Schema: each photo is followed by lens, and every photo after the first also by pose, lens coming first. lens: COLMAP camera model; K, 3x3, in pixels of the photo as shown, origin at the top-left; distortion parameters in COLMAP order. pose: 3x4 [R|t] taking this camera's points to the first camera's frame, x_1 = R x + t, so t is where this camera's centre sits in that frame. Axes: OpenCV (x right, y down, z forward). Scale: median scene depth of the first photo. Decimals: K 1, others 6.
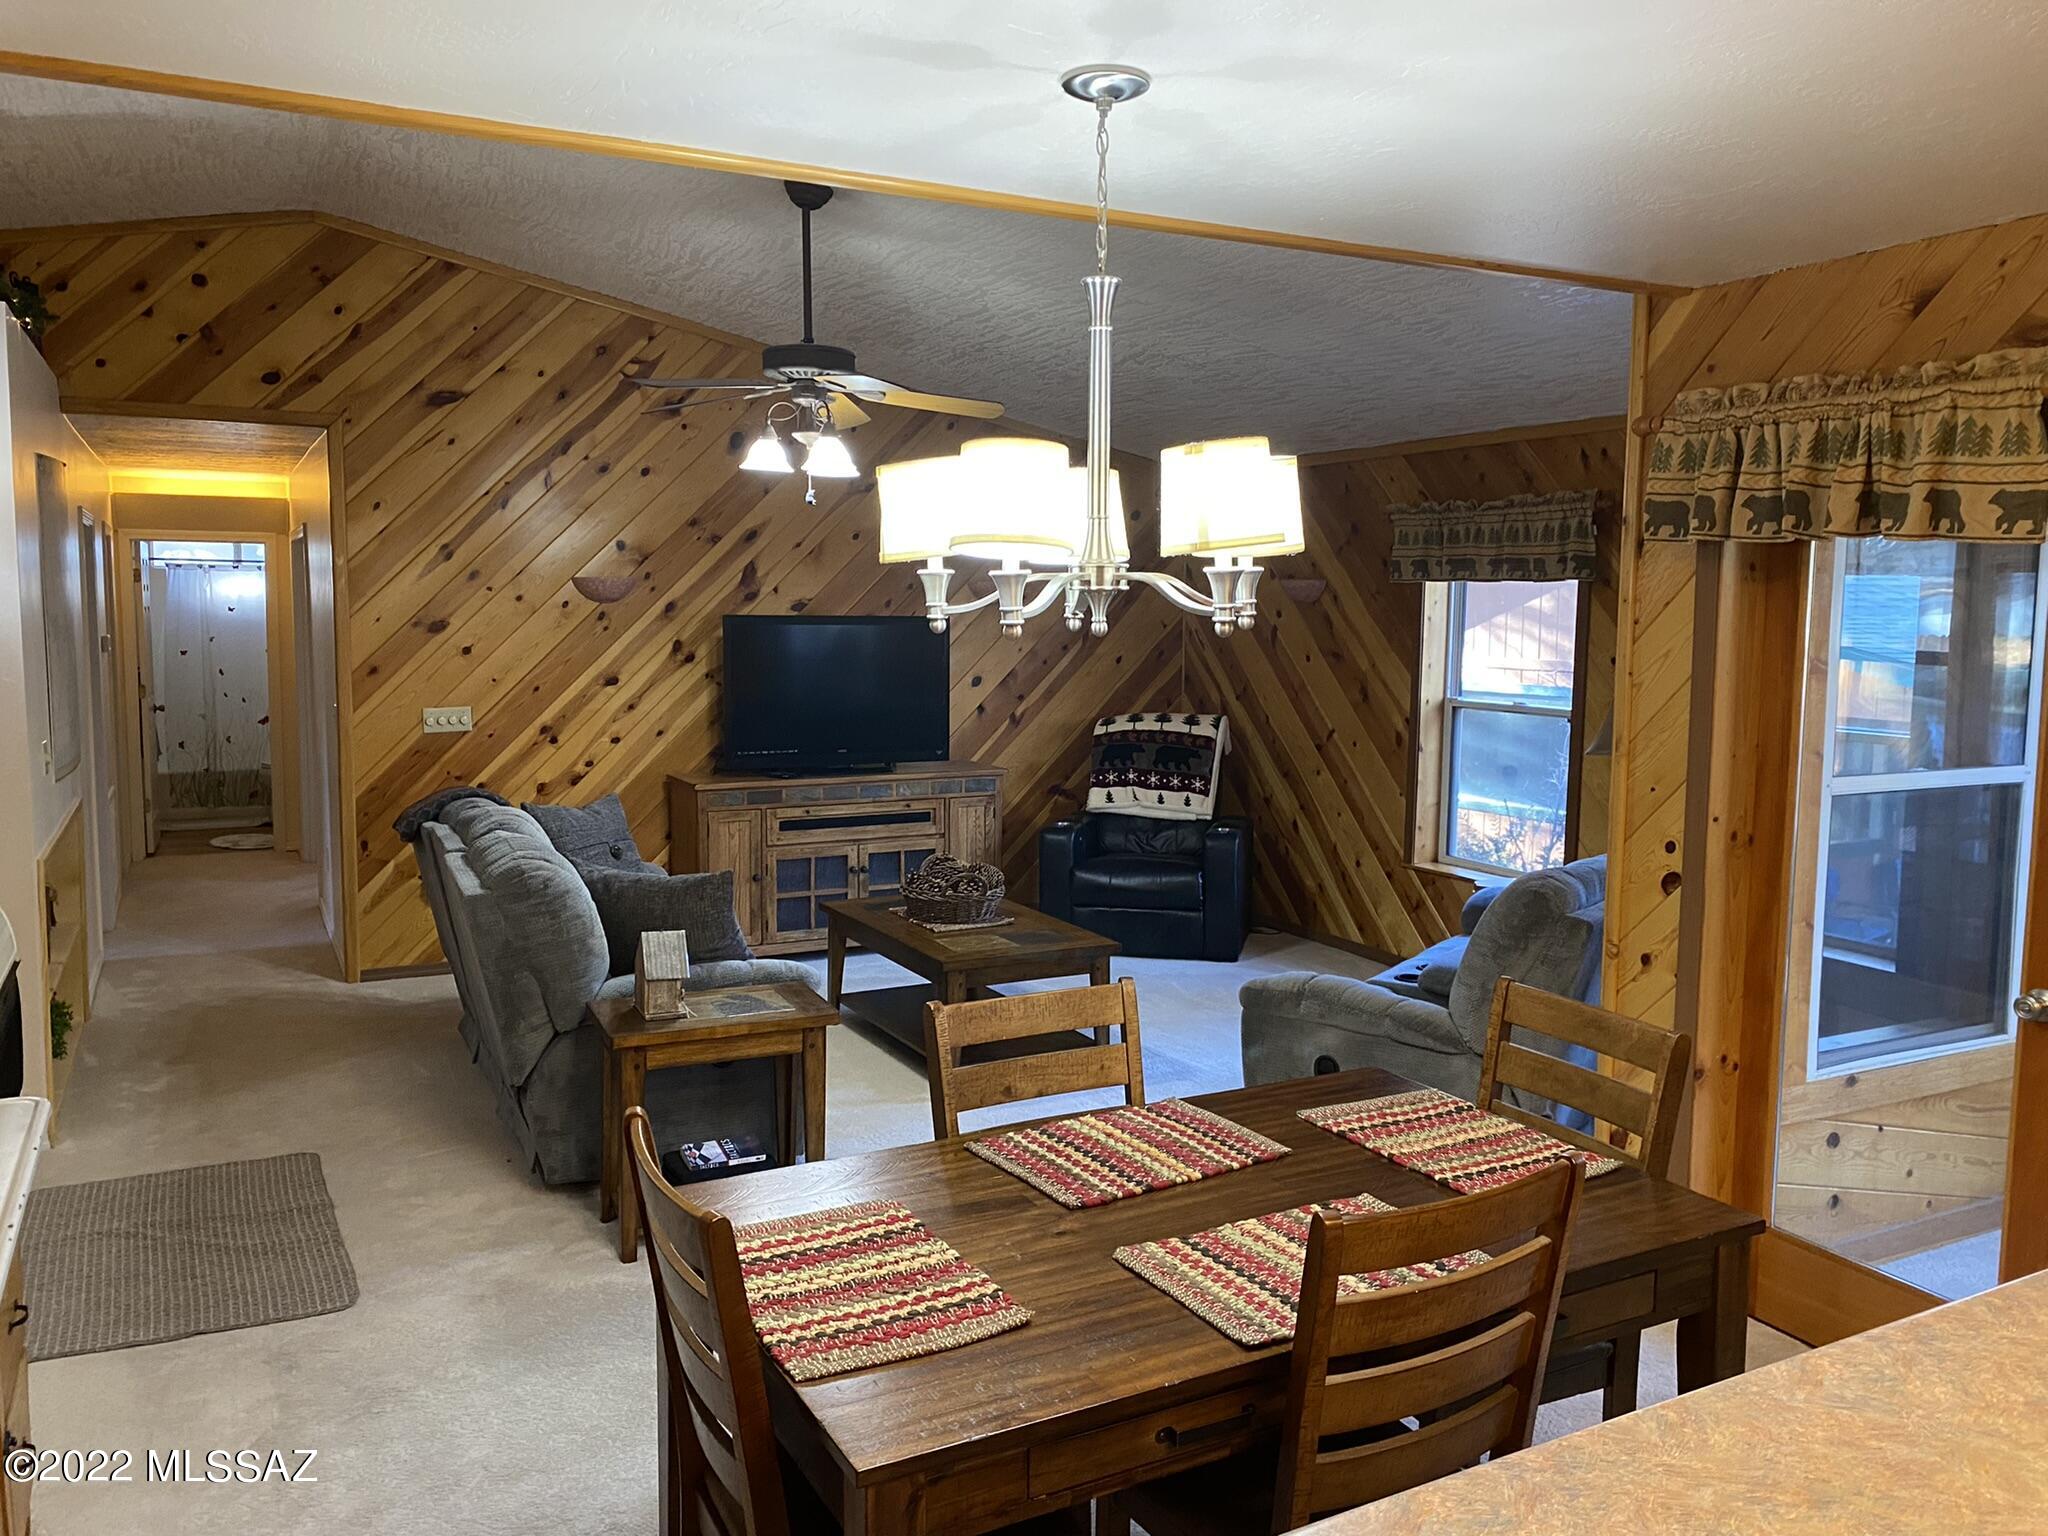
lens RADIAL K [[1579.1, 0, 1032.0], [0, 1579.1, 760.3], [0, 0, 1]] dist [0.033984, -0.020945]
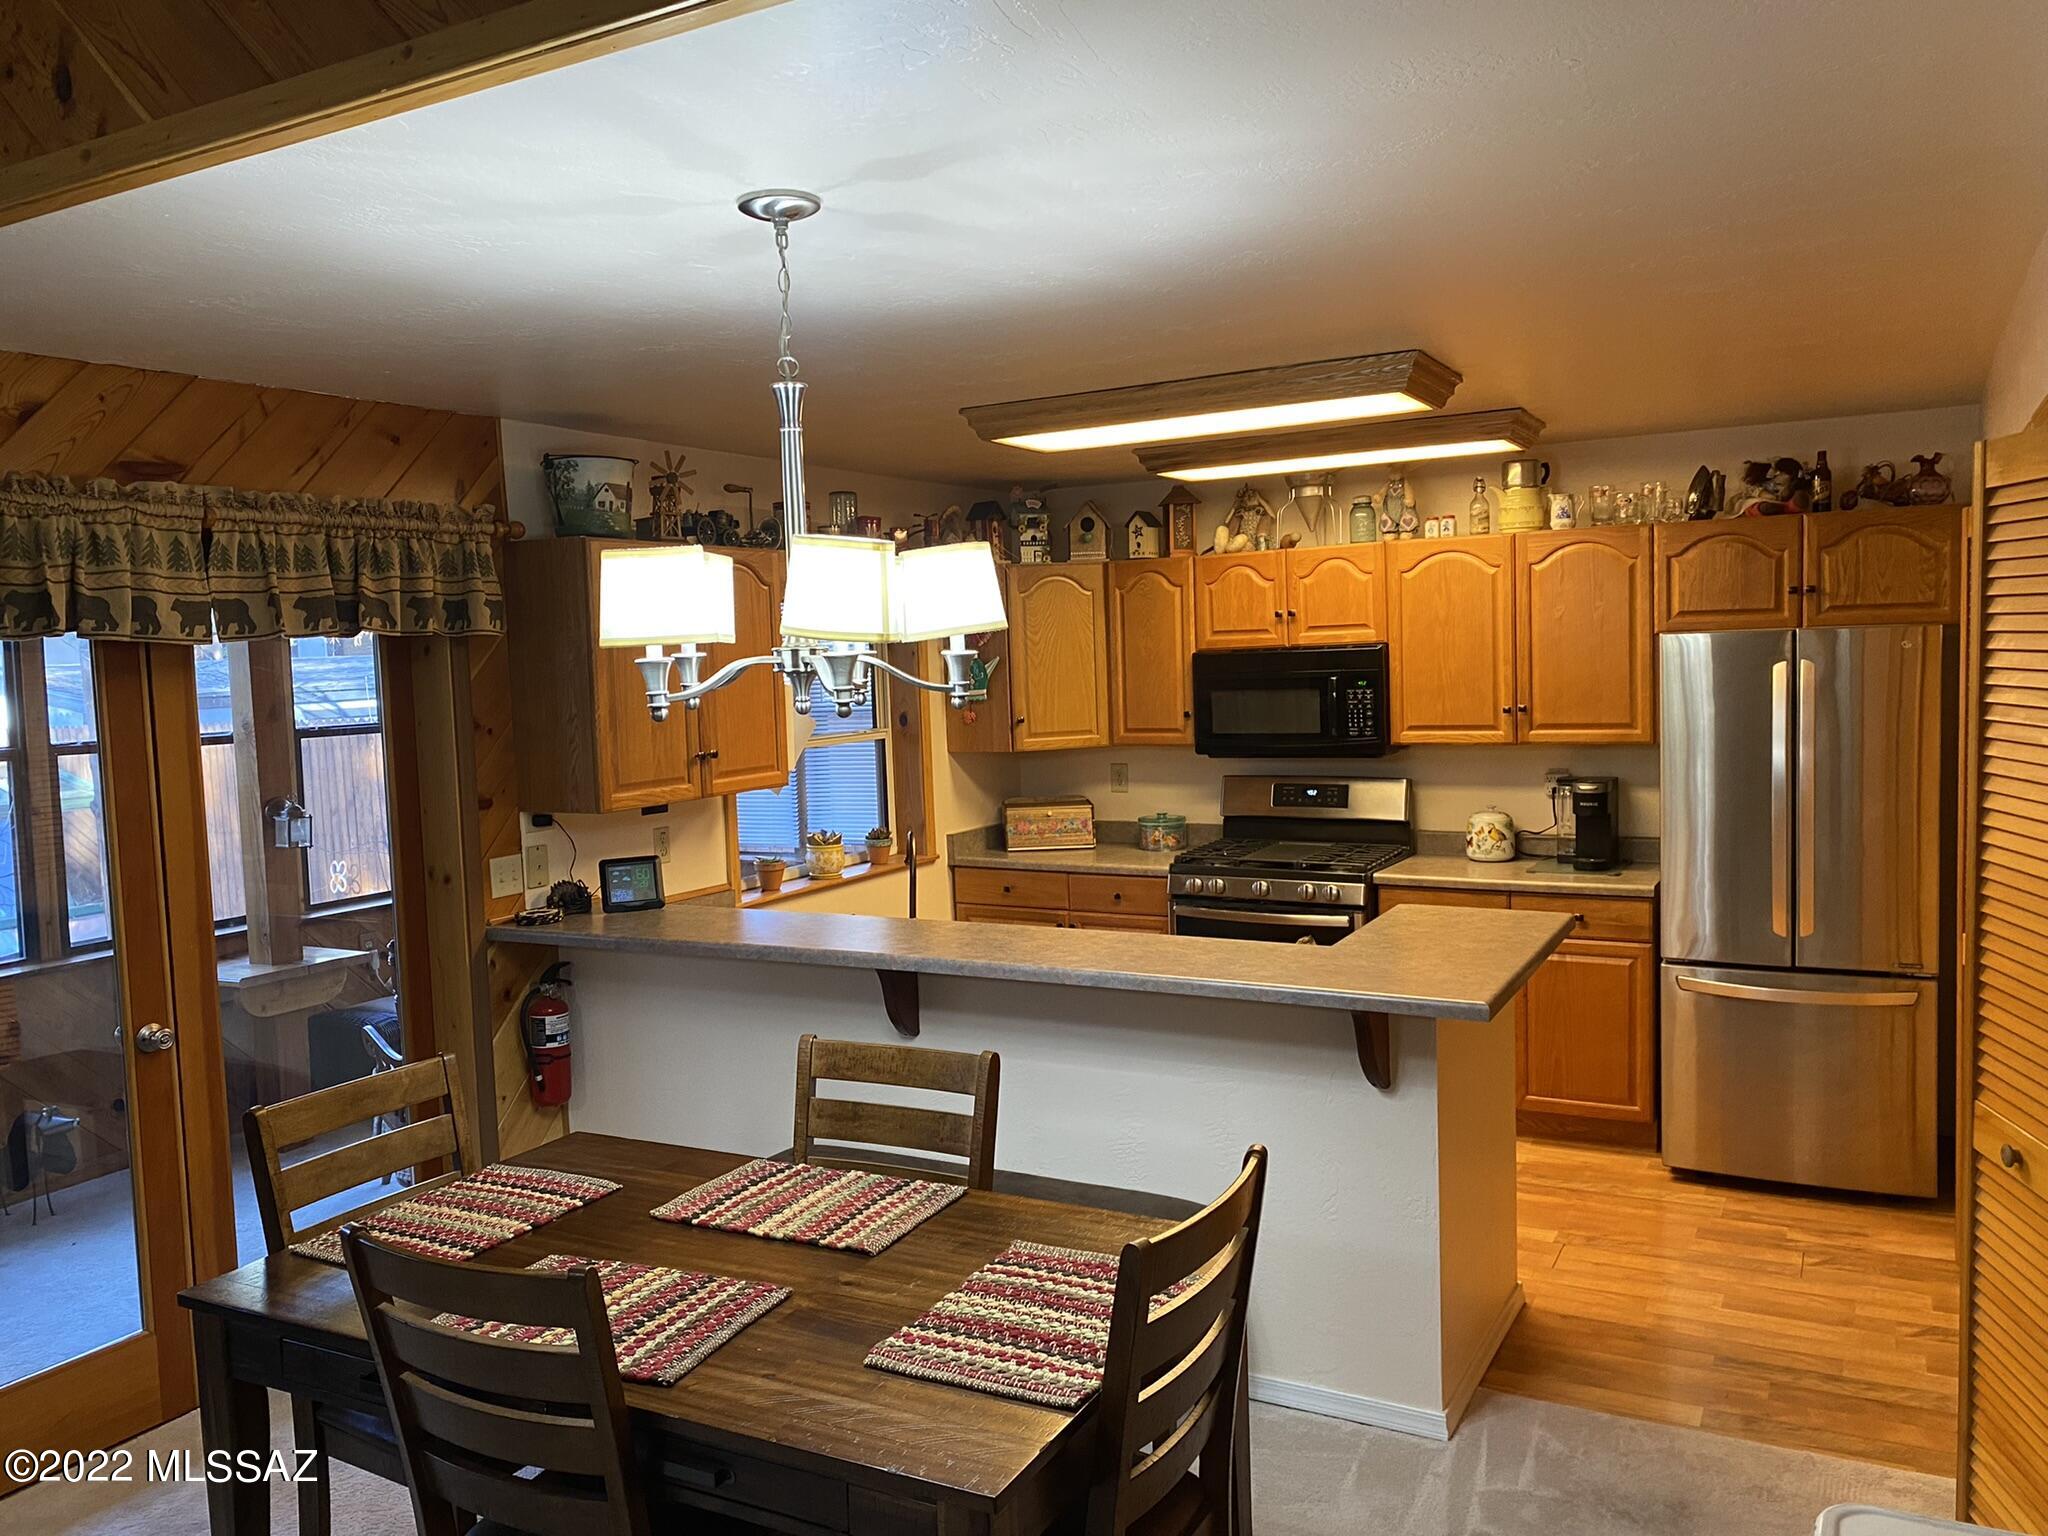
lens RADIAL K [[1579.1, 0, 1024.0], [0, 1579.1, 767.7], [0, 0, 1]] dist [0.033984, -0.020945]
pose [[-0.560259, -0.049461, 0.826839, -0.844207], [0.116984, 0.983485, 0.138099, -0.157979], [-0.820015, 0.174098, -0.545220, 1.334593]]
